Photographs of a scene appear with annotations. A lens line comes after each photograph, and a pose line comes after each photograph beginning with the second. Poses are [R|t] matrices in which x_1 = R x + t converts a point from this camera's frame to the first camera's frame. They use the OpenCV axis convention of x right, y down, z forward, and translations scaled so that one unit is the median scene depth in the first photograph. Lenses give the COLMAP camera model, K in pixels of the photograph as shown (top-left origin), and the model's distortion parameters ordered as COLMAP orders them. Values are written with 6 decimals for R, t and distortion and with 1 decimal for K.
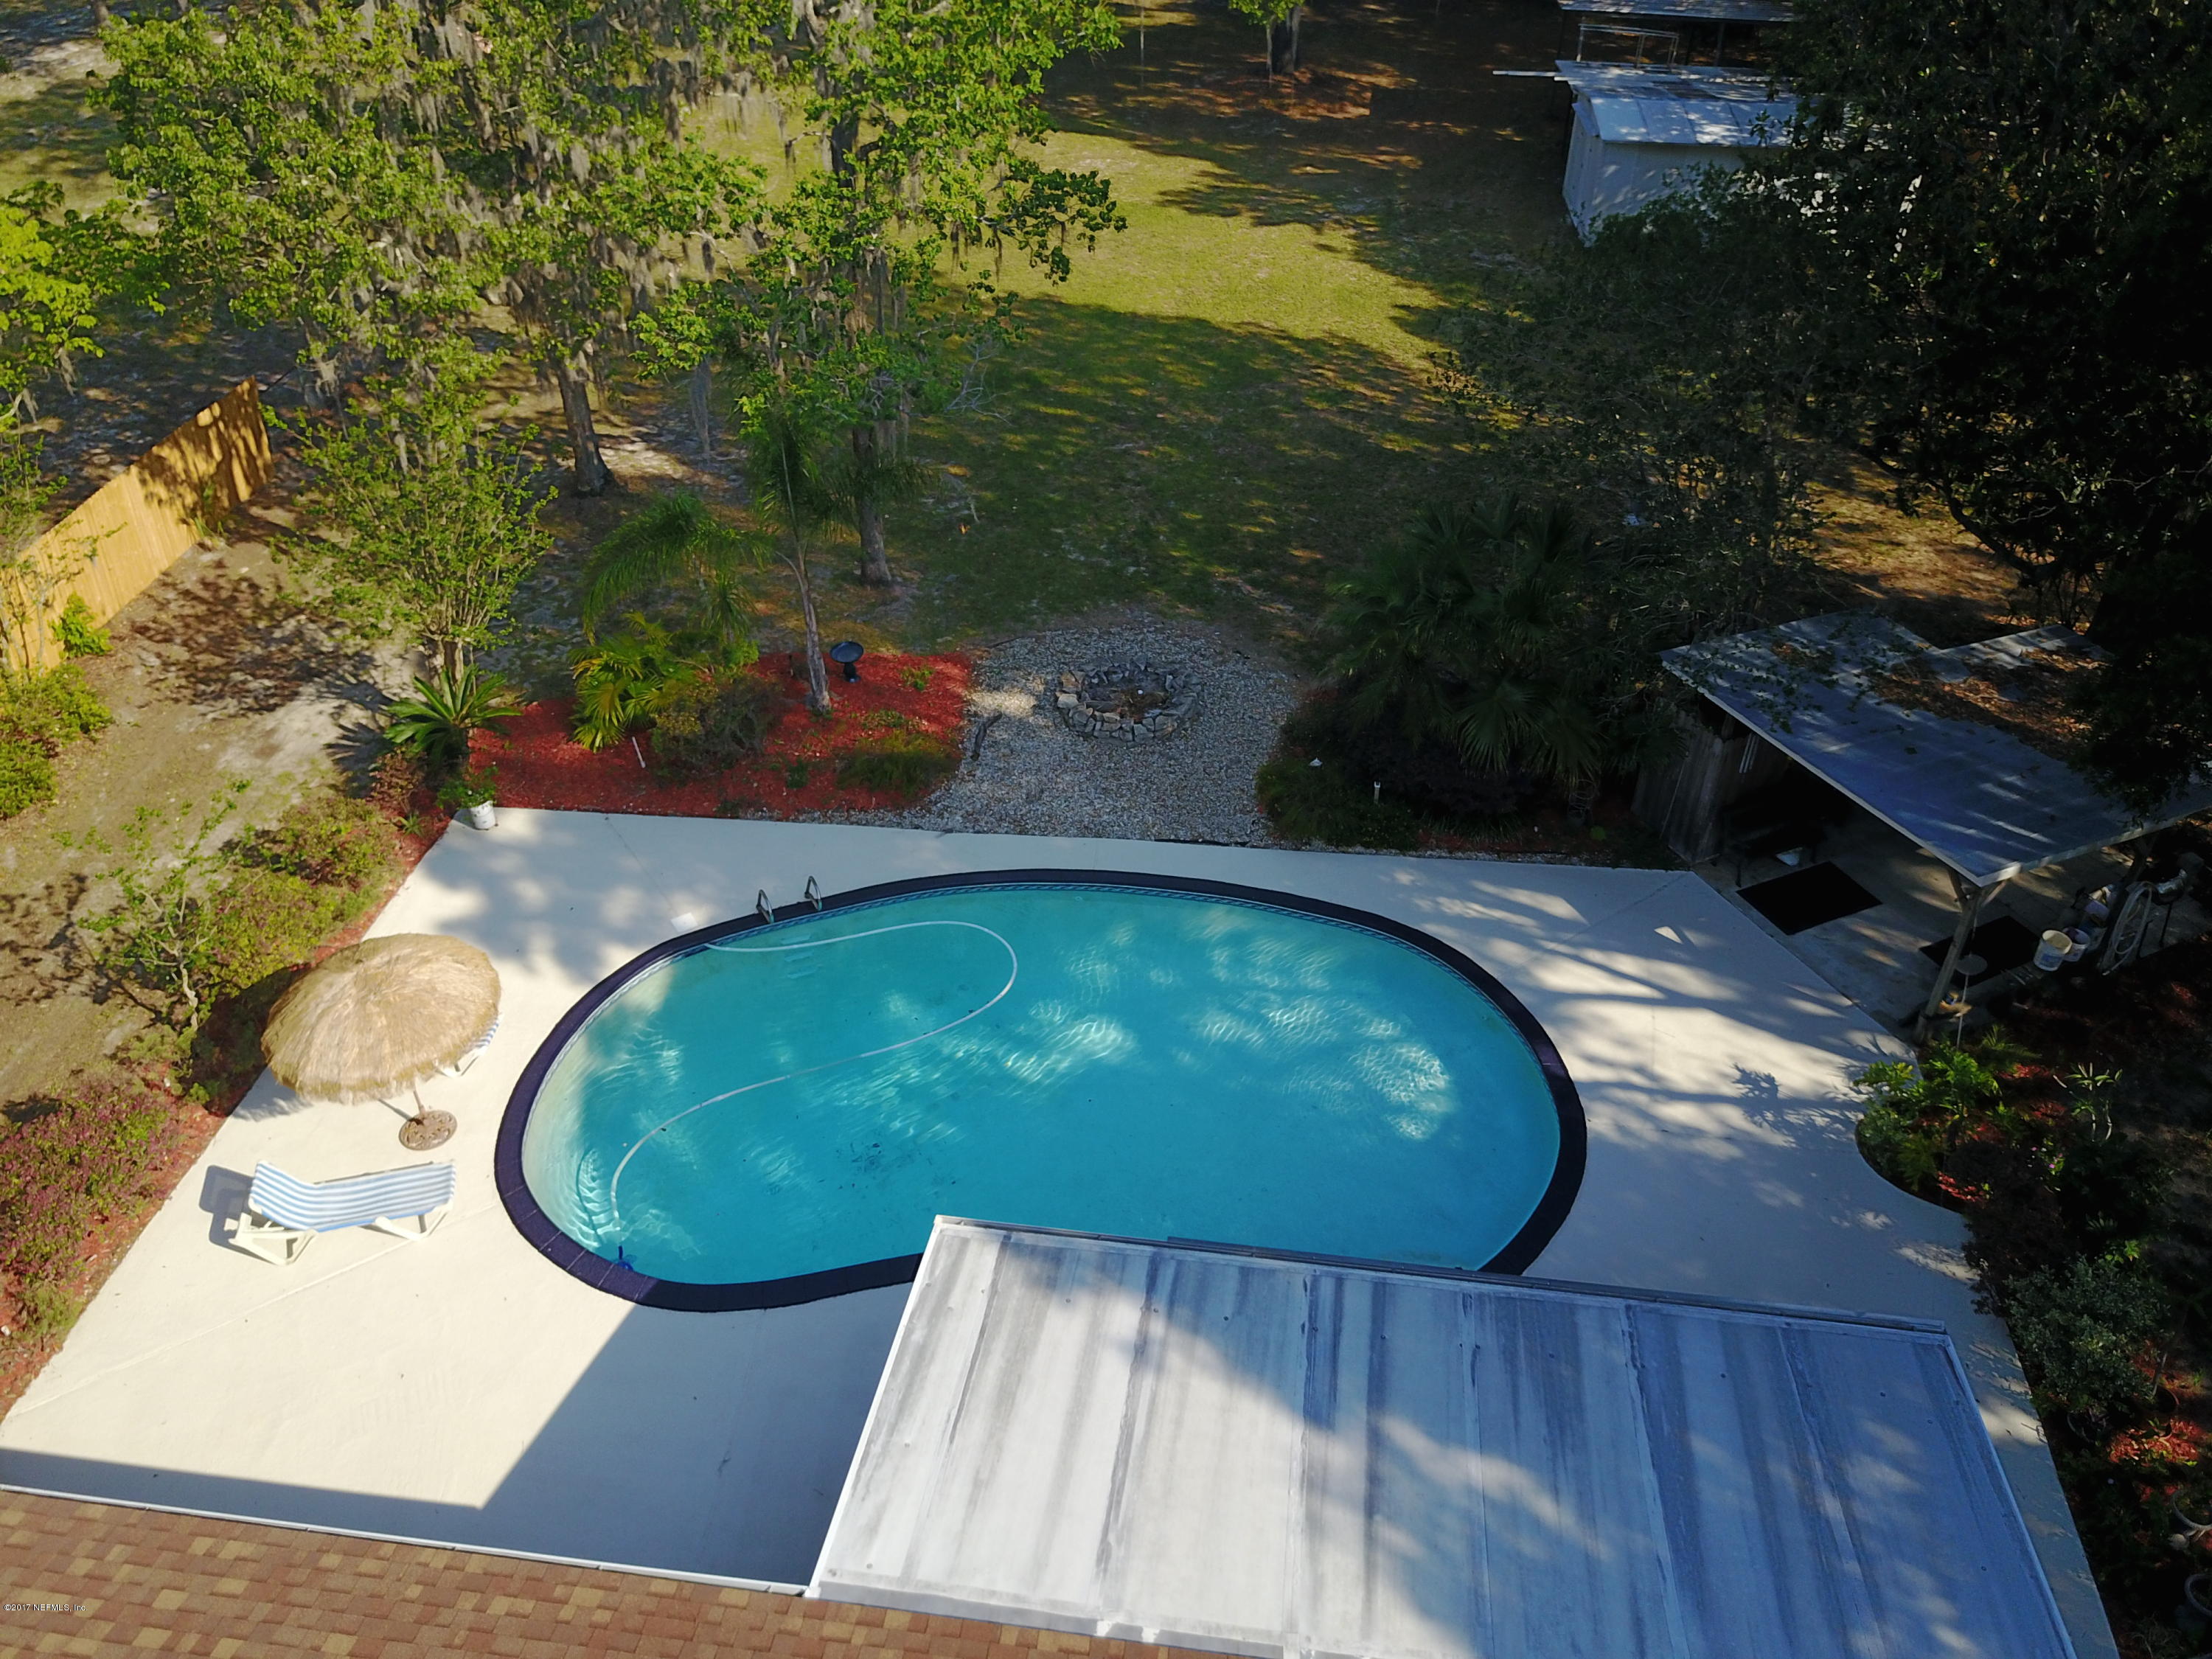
lens RADIAL K [[1689.6, 0, 1107.9], [0, 1689.6, 788.0], [0, 0, 1]] dist [0.000093, 0.003583]
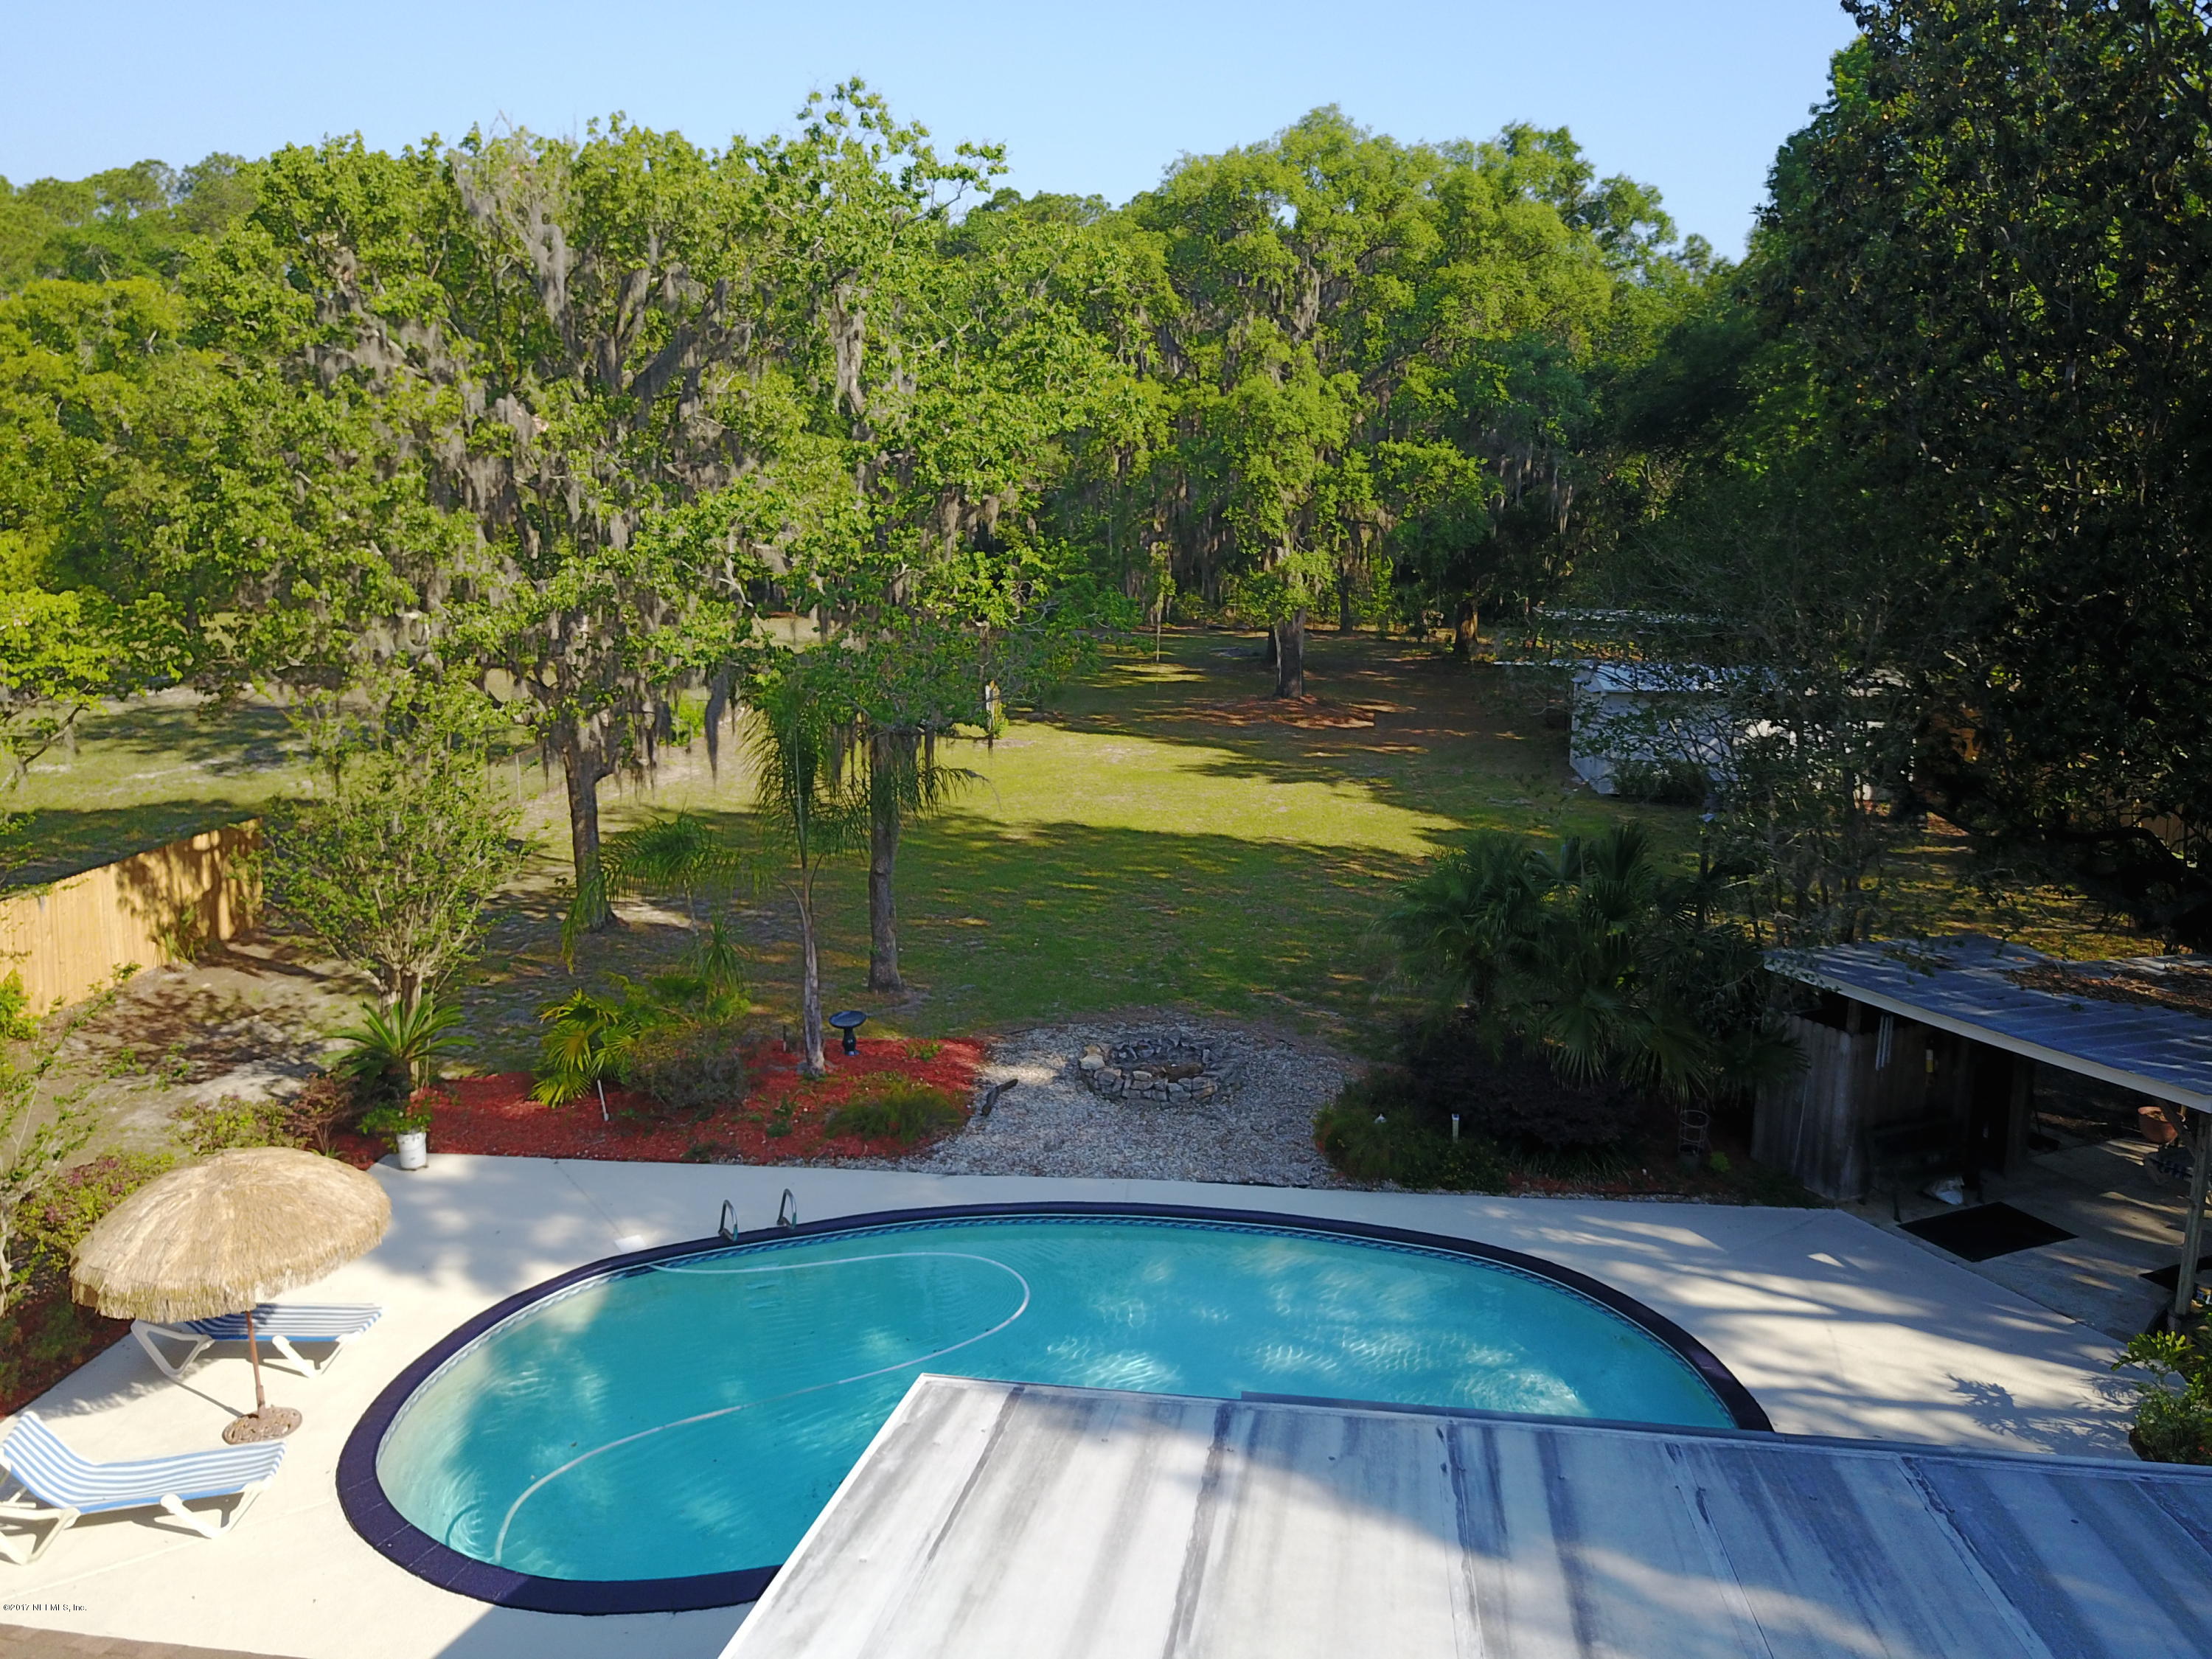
lens RADIAL K [[1689.6, 0, 1107.9], [0, 1689.6, 788.0], [0, 0, 1]] dist [0.000093, 0.003583]
pose [[0.999970, 0.001399, -0.007608, -0.010341], [-0.004405, 0.911434, -0.411423, 0.210295], [0.006358, 0.411444, 0.911413, 0.151811]]
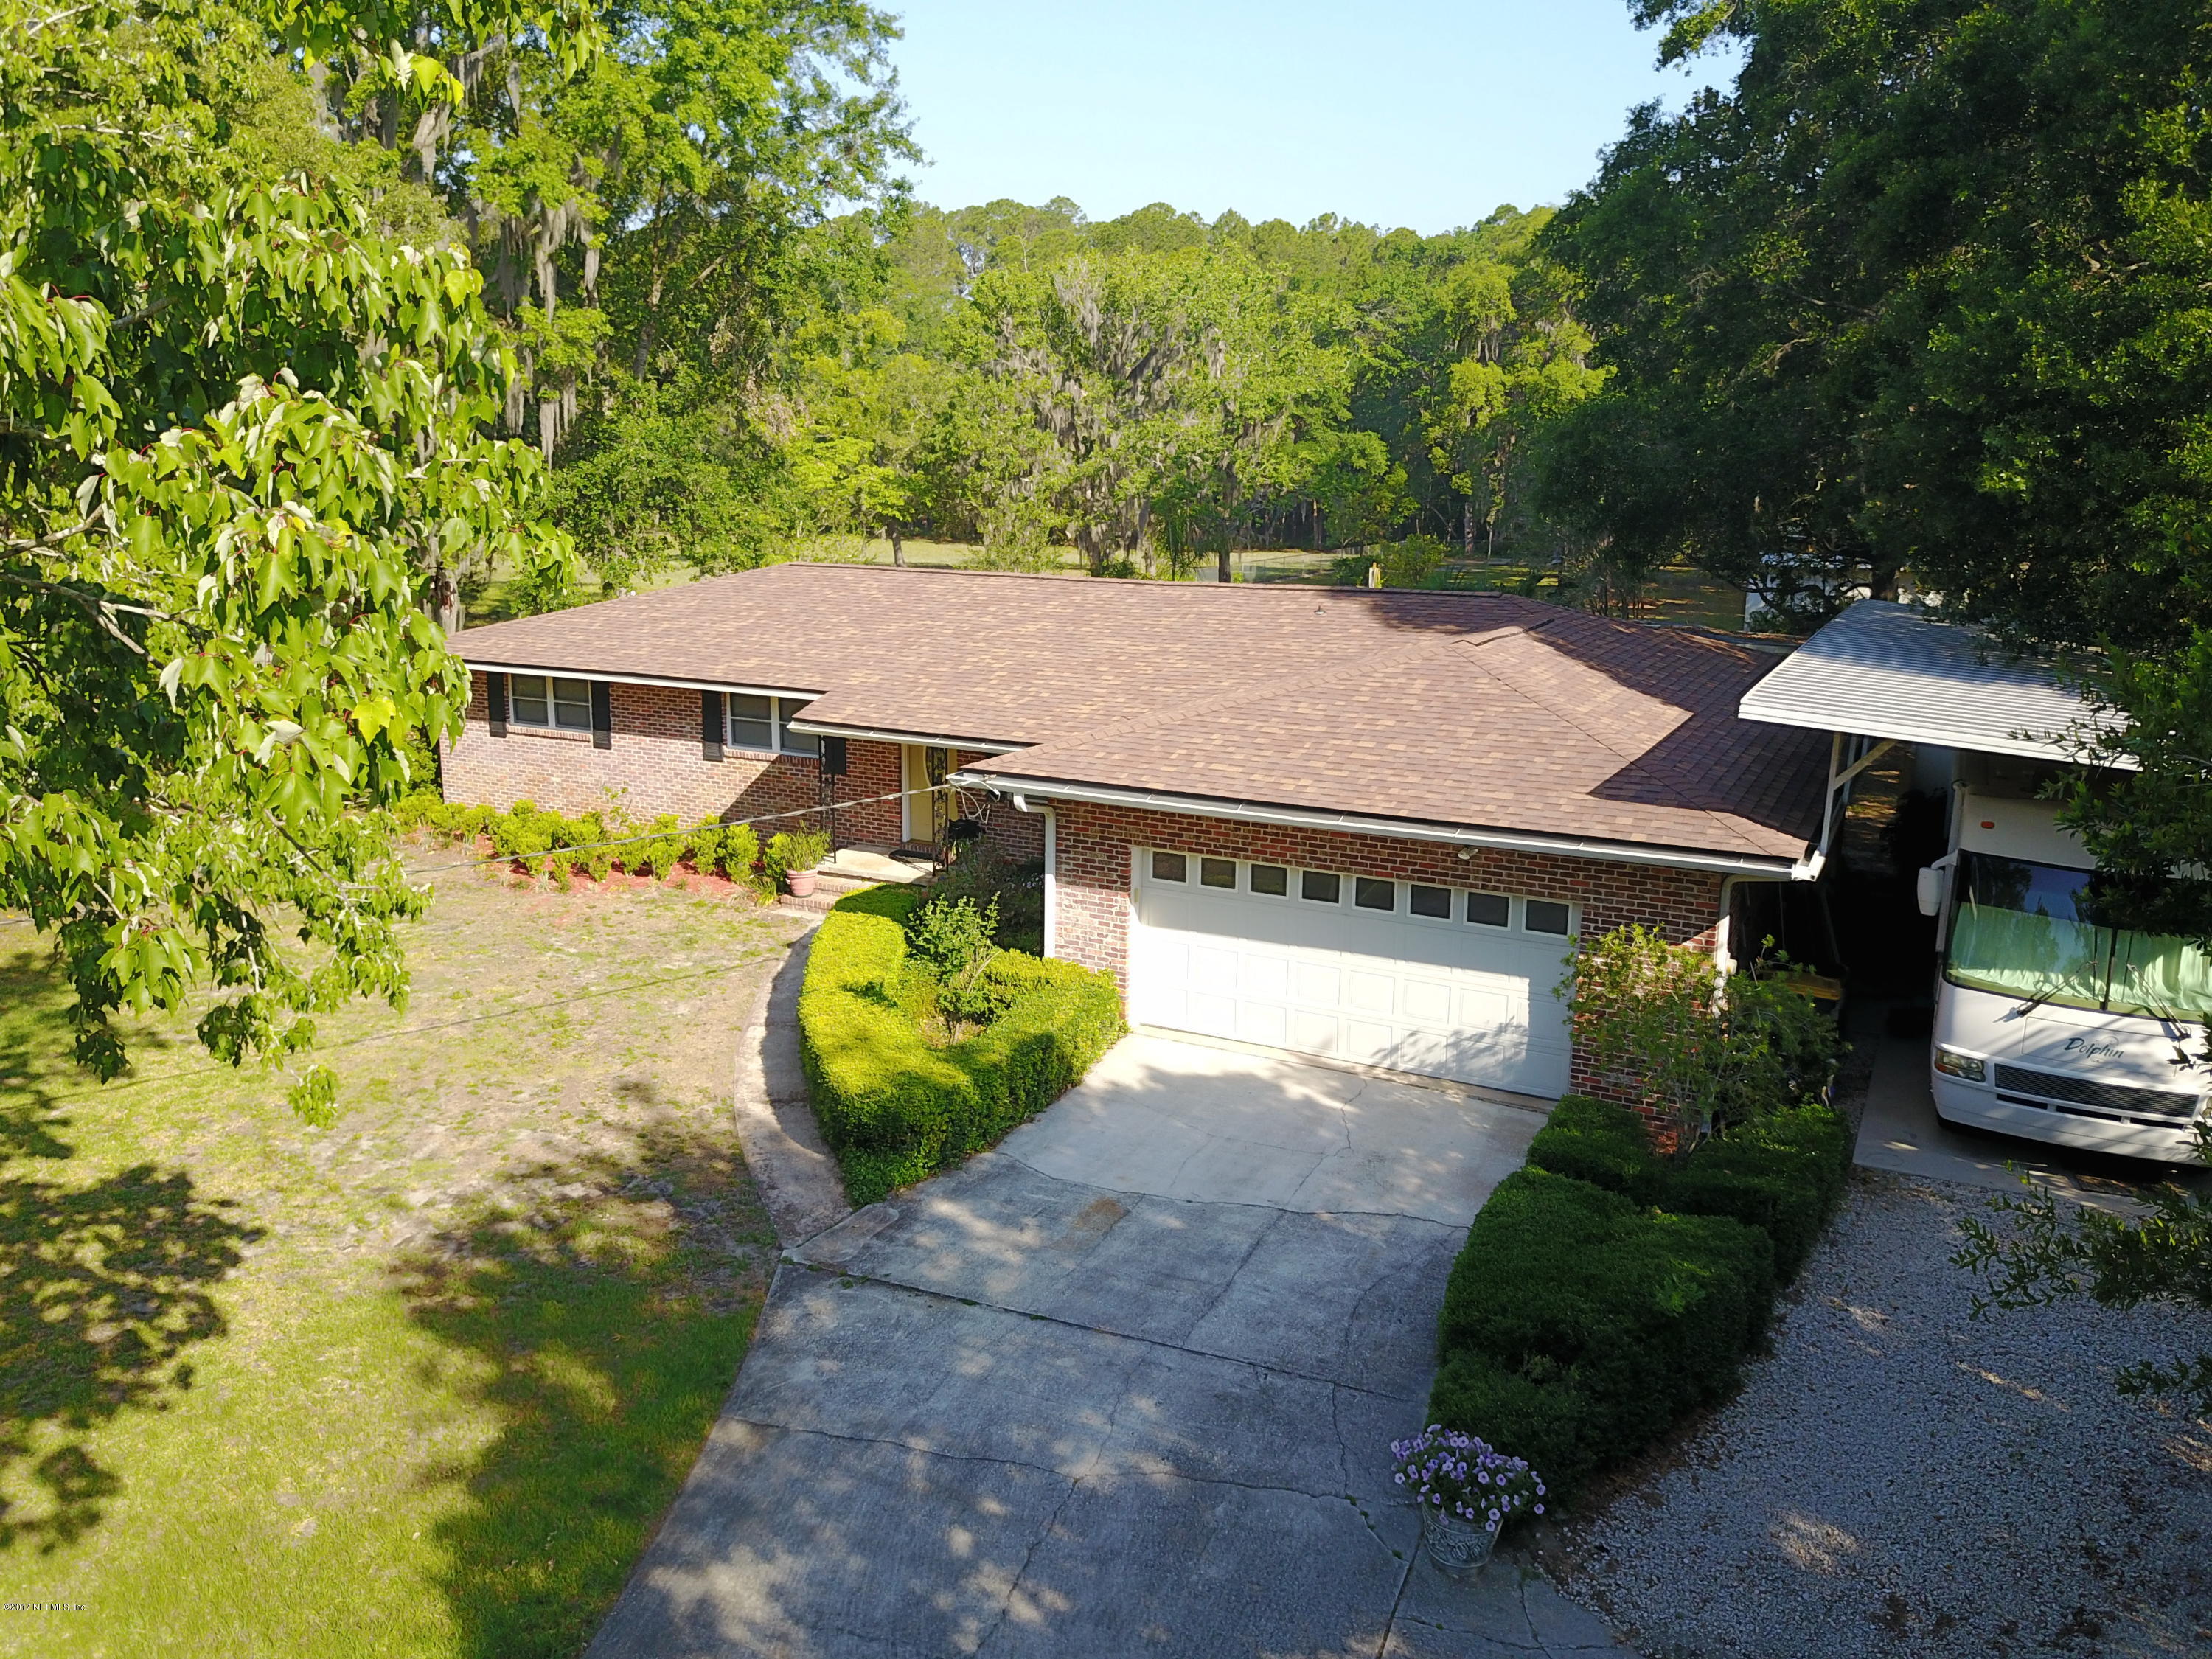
lens RADIAL K [[1689.6, 0, 1107.9], [0, 1689.6, 788.0], [0, 0, 1]] dist [0.000093, 0.003583]
pose [[0.940083, 0.069340, -0.333820, 0.517364], [-0.197890, 0.908271, -0.368623, 0.983236], [0.277639, 0.412596, 0.867572, -0.854775]]
